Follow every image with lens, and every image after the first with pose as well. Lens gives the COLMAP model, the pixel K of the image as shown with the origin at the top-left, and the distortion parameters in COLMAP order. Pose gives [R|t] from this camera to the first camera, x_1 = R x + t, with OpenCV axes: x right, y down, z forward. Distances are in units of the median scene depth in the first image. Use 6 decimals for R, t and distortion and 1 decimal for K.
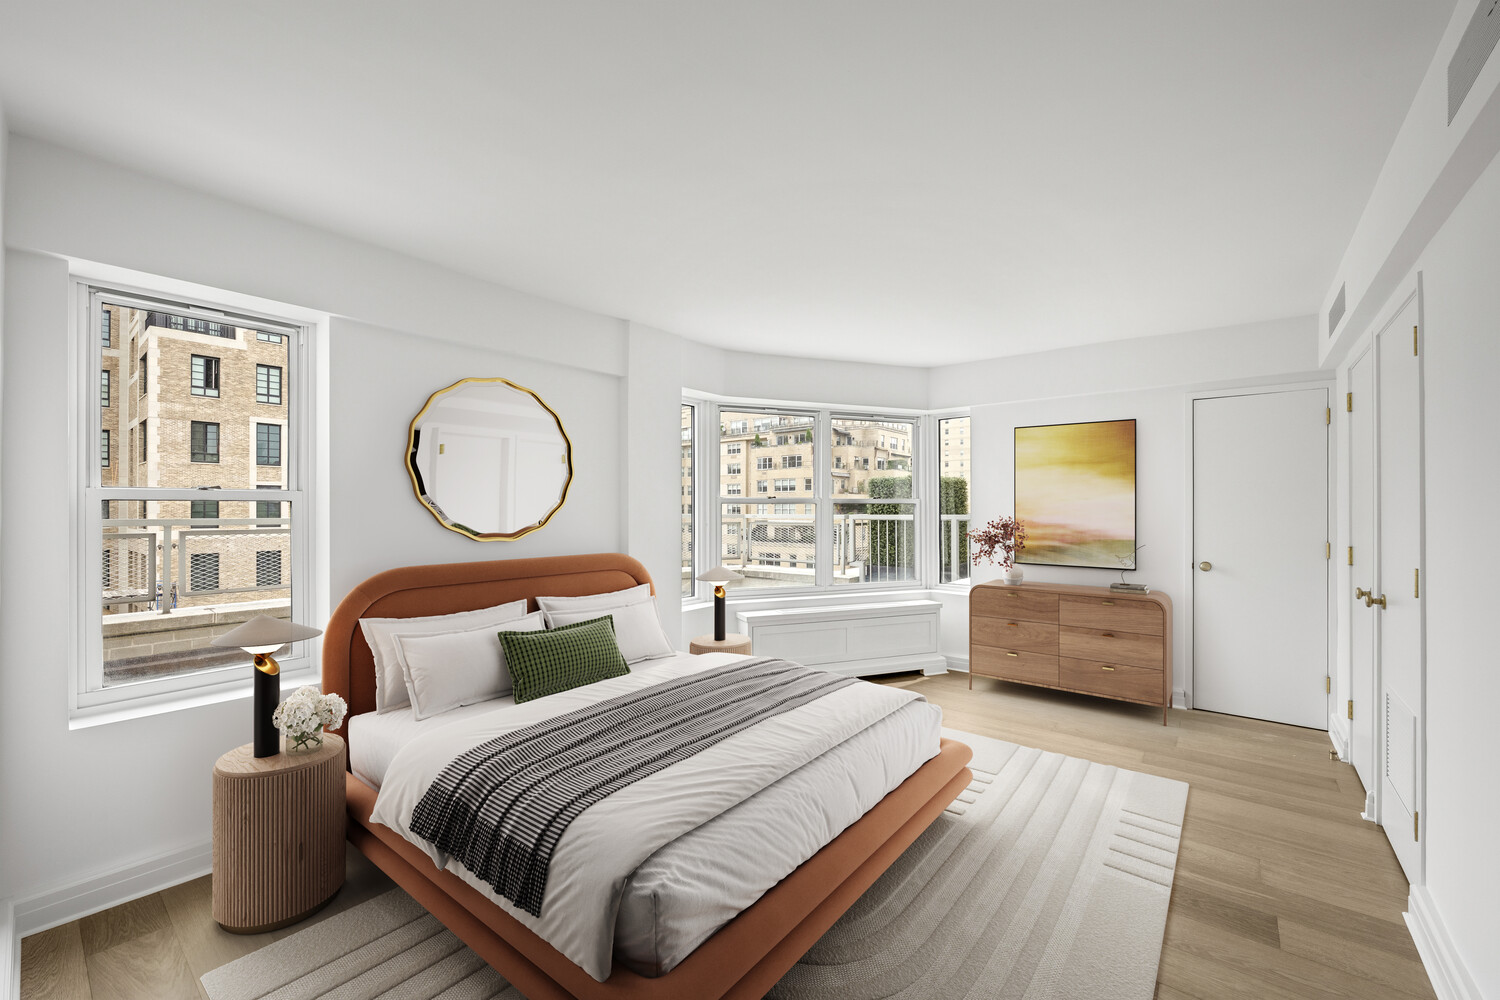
lens RADIAL K [[607.9, 0, 749.7], [0, 607.9, 504.9], [0, 0, 1]] dist [0.000604, 0.000035]
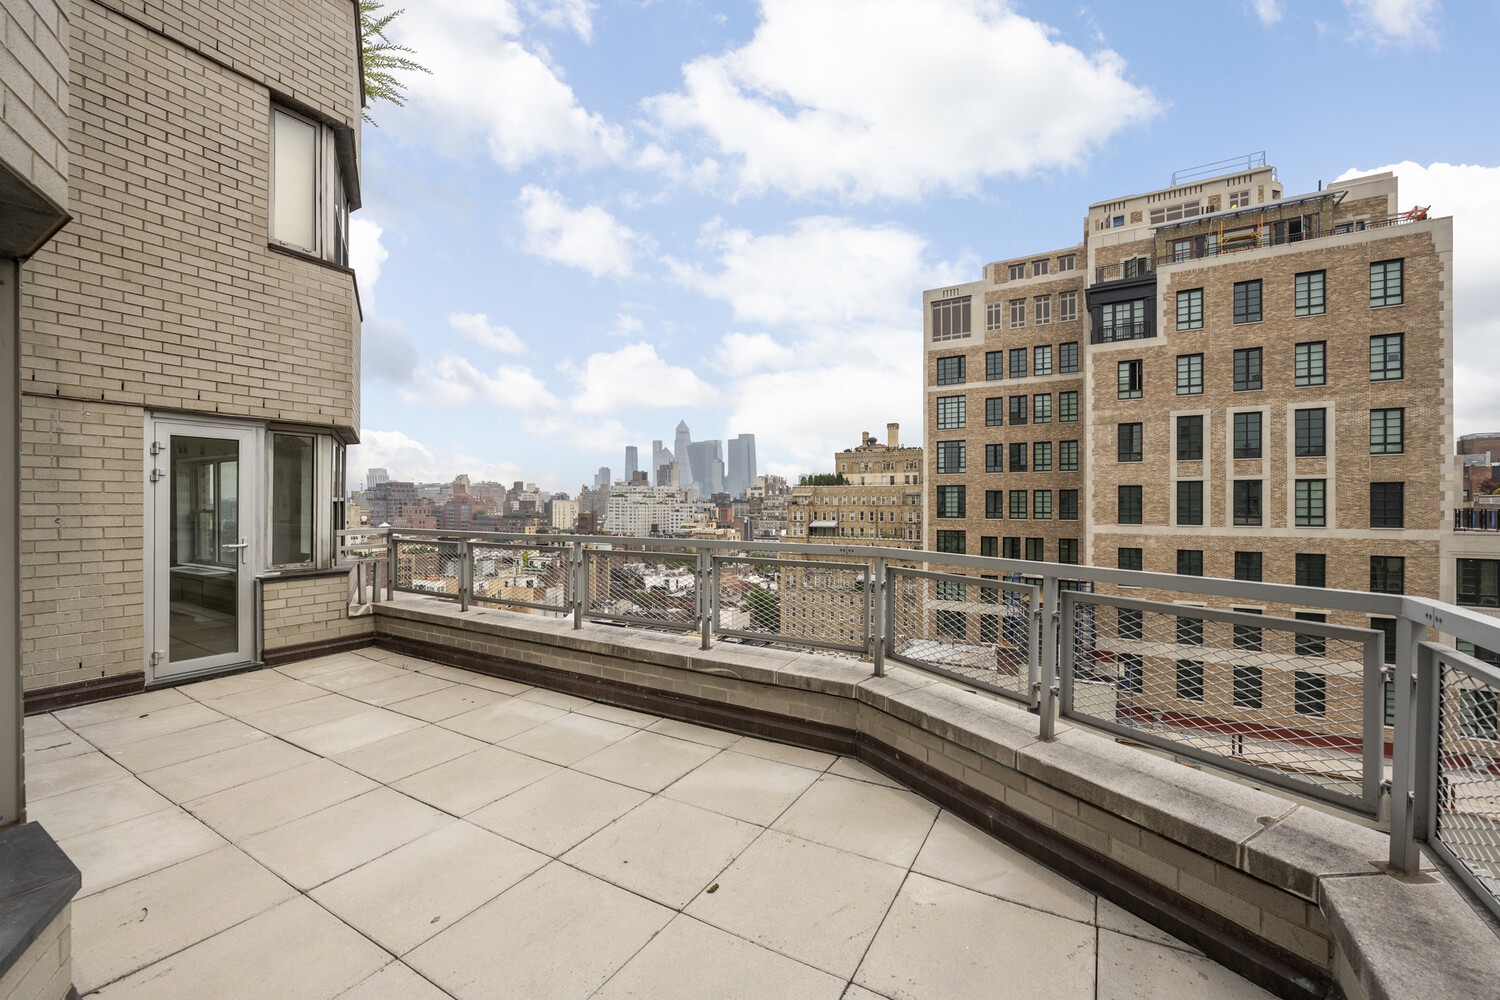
lens RADIAL K [[607.9, 0, 746.3], [0, 607.9, 502.2], [0, 0, 1]] dist [0.000604, 0.000035]
pose [[0.124094, 0.000615, -0.992270, 0.067740], [0.005462, 0.999984, 0.001302, -0.004303], [0.992255, -0.005581, 0.124088, 0.205838]]
